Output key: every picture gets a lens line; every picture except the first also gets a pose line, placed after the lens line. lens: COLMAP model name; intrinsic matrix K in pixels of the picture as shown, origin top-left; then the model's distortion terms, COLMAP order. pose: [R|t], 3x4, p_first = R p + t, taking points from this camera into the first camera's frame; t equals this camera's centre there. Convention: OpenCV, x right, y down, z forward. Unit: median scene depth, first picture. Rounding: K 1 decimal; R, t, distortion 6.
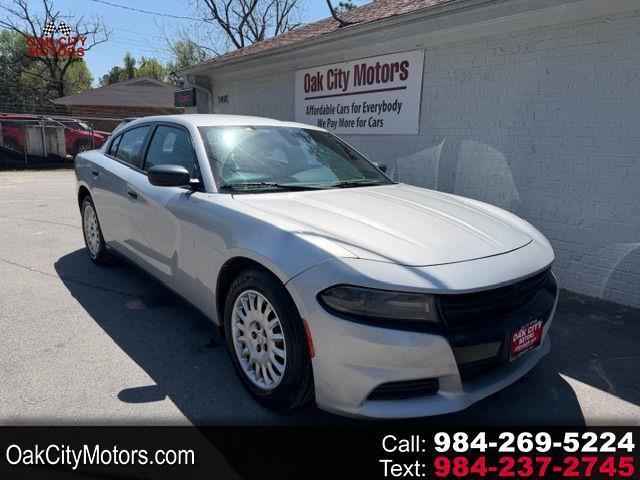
lens RADIAL K [[502.0, 0, 324.9], [0, 502.0, 257.6], [0, 0, 1]] dist [0.040095, -0.077610]
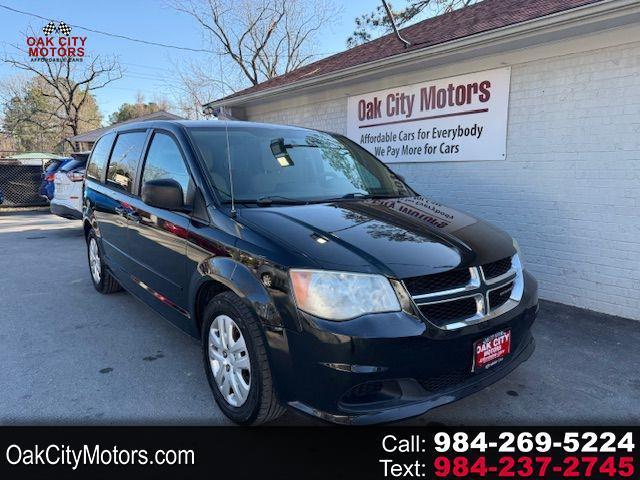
lens RADIAL K [[502.0, 0, 317.2], [0, 502.0, 243.0], [0, 0, 1]] dist [0.040095, -0.077610]
pose [[0.999420, -0.027318, -0.020343, -0.115912], [0.025581, 0.996367, -0.081227, -0.031693], [0.022488, 0.080660, 0.996488, 0.103879]]
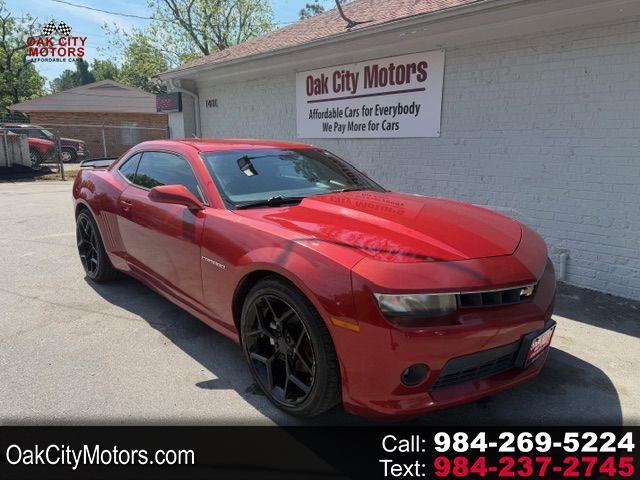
lens RADIAL K [[502.0, 0, 326.0], [0, 502.0, 250.9], [0, 0, 1]] dist [0.040095, -0.077610]
pose [[0.996092, -0.039433, 0.079026, -0.101812], [0.040446, 0.999118, -0.011259, -0.022565], [-0.078512, 0.014411, 0.996809, 0.052581]]
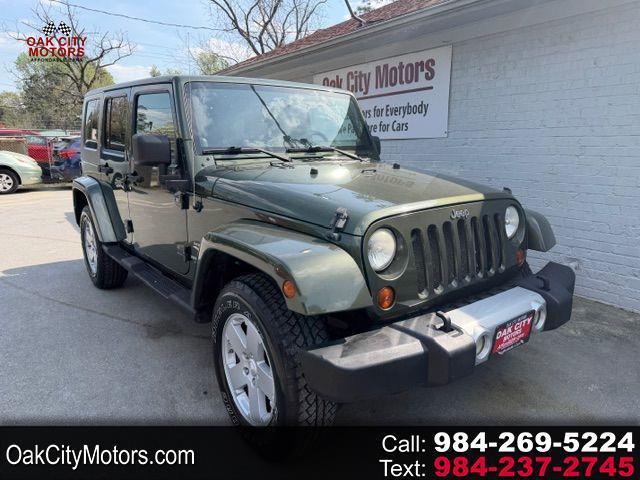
lens RADIAL K [[502.0, 0, 316.5], [0, 502.0, 247.2], [0, 0, 1]] dist [0.040095, -0.077610]
pose [[0.997663, -0.020424, -0.065205, 0.003091], [0.018581, 0.999414, -0.028749, -0.020538], [0.065754, 0.027470, 0.997458, 0.065615]]
